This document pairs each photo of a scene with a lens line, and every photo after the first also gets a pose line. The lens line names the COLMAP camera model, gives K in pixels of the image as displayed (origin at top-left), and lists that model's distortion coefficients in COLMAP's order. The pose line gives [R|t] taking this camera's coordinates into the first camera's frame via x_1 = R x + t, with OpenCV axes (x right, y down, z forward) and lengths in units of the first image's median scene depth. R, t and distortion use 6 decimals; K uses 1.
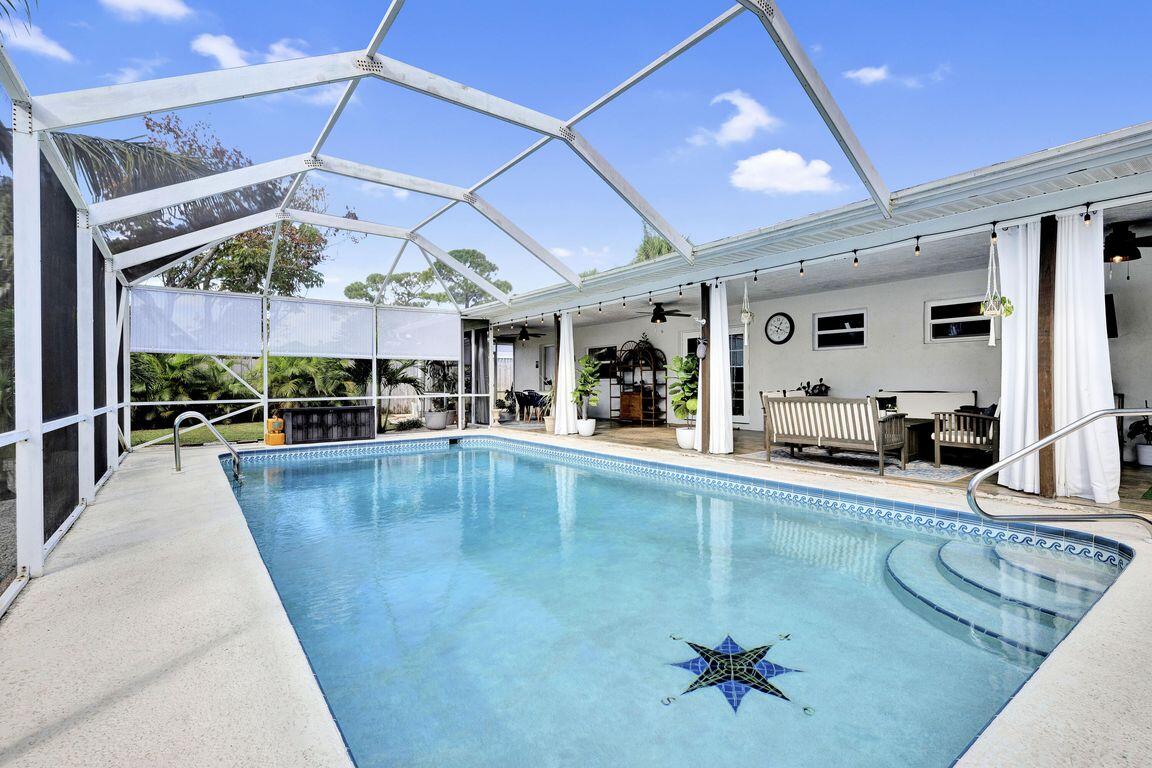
lens RADIAL K [[531.2, 0, 576.0], [0, 531.2, 384.0], [0, 0, 1]] dist [0.002081, 0.000187]
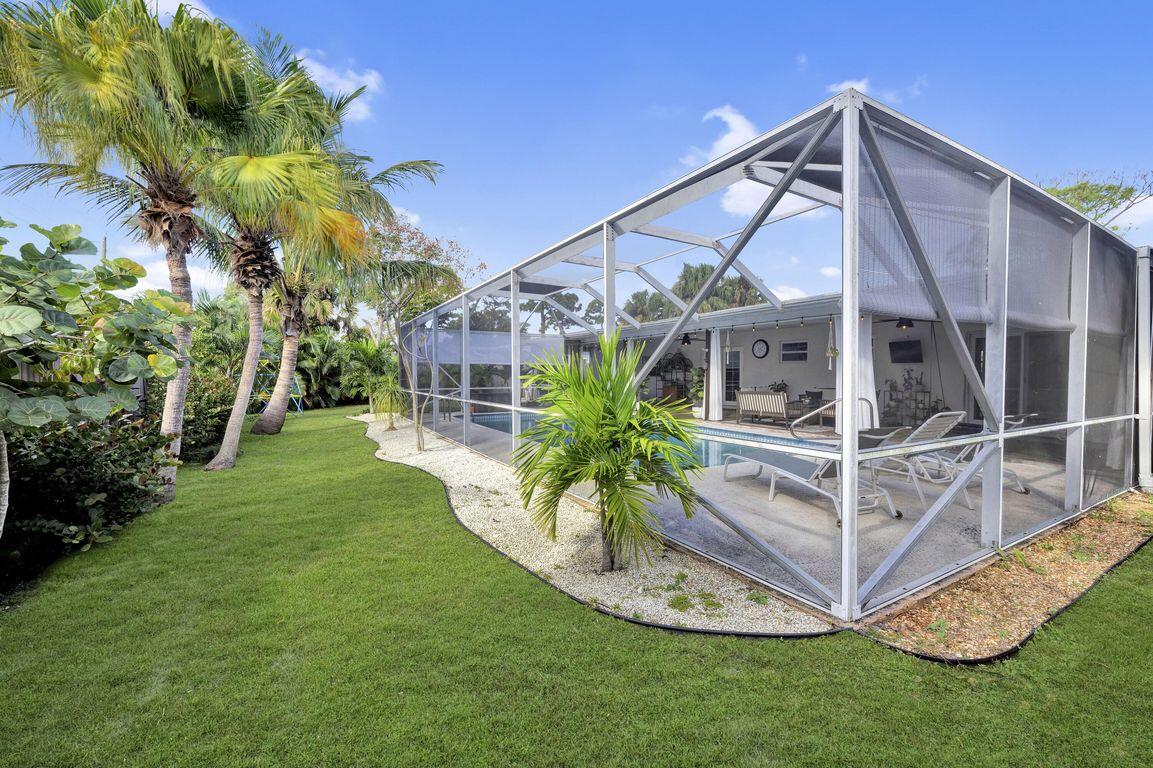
lens RADIAL K [[457.8, 0, 576.5], [0, 457.8, 384.0], [0, 0, 1]] dist [-0.000669, -0.000084]
pose [[0.993694, 0.012295, -0.111450, -0.026521], [-0.009991, 0.999725, 0.021213, -0.021269], [0.111680, -0.019966, 0.993544, -0.511336]]
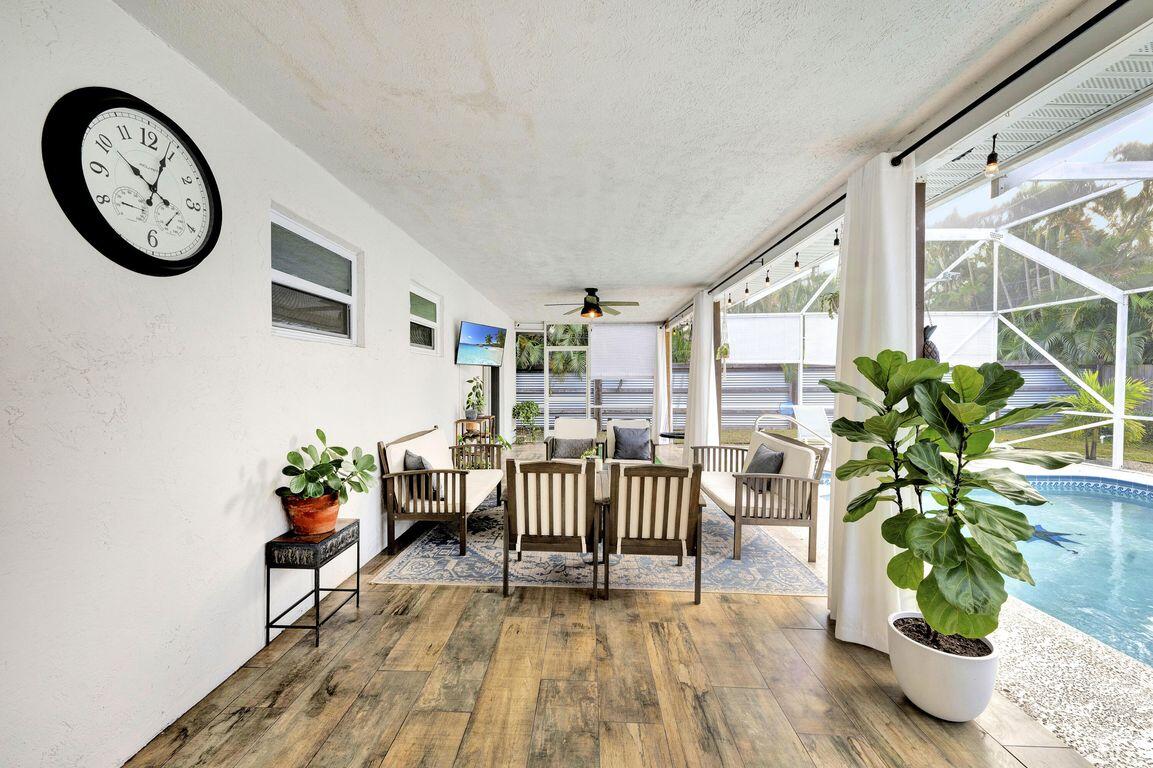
lens RADIAL K [[457.8, 0, 576.5], [0, 457.8, 384.0], [0, 0, 1]] dist [-0.000669, -0.000084]
pose [[-0.786344, -0.002686, 0.617783, 0.176304], [0.007027, 0.999887, 0.013291, -0.039046], [-0.617749, 0.014792, -0.786236, 1.100064]]
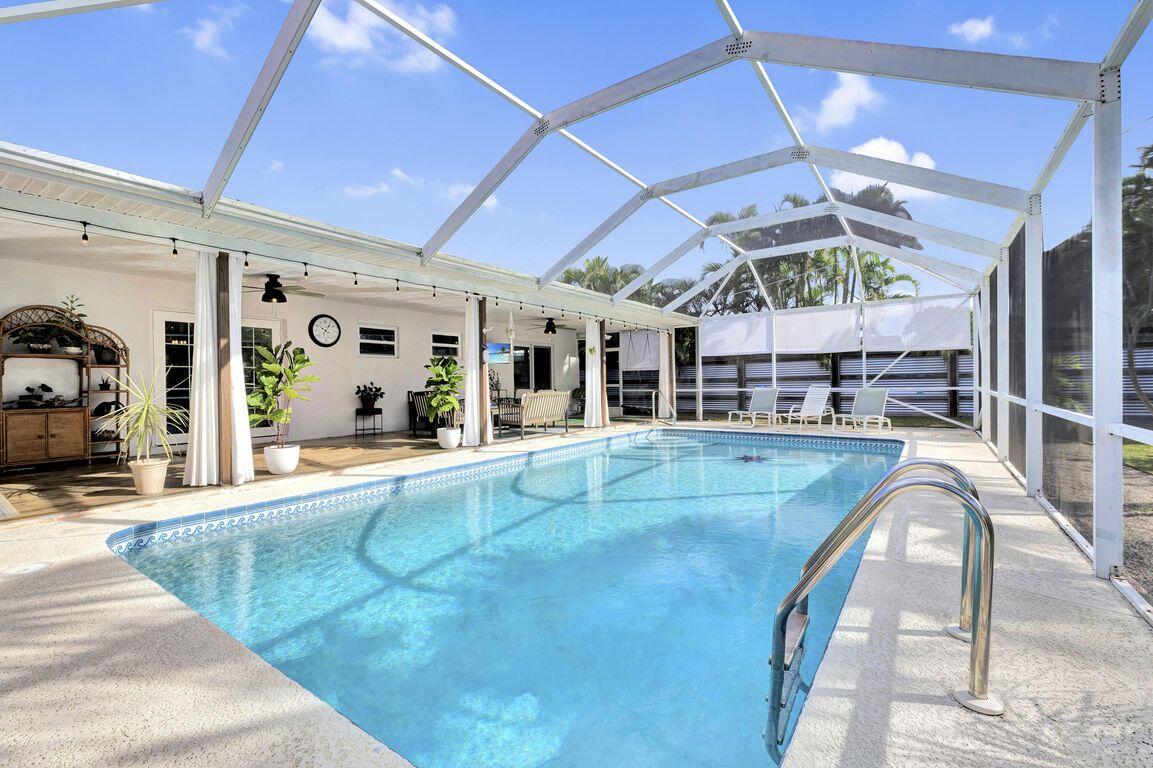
lens RADIAL K [[497.5, 0, 576.5], [0, 497.5, 384.0], [0, 0, 1]] dist [0.000917, 0.000103]
pose [[-0.304257, 0.008535, 0.952552, -0.660494], [0.020734, 0.999782, -0.002336, 0.004520], [-0.952364, 0.019039, -0.304368, 0.895390]]
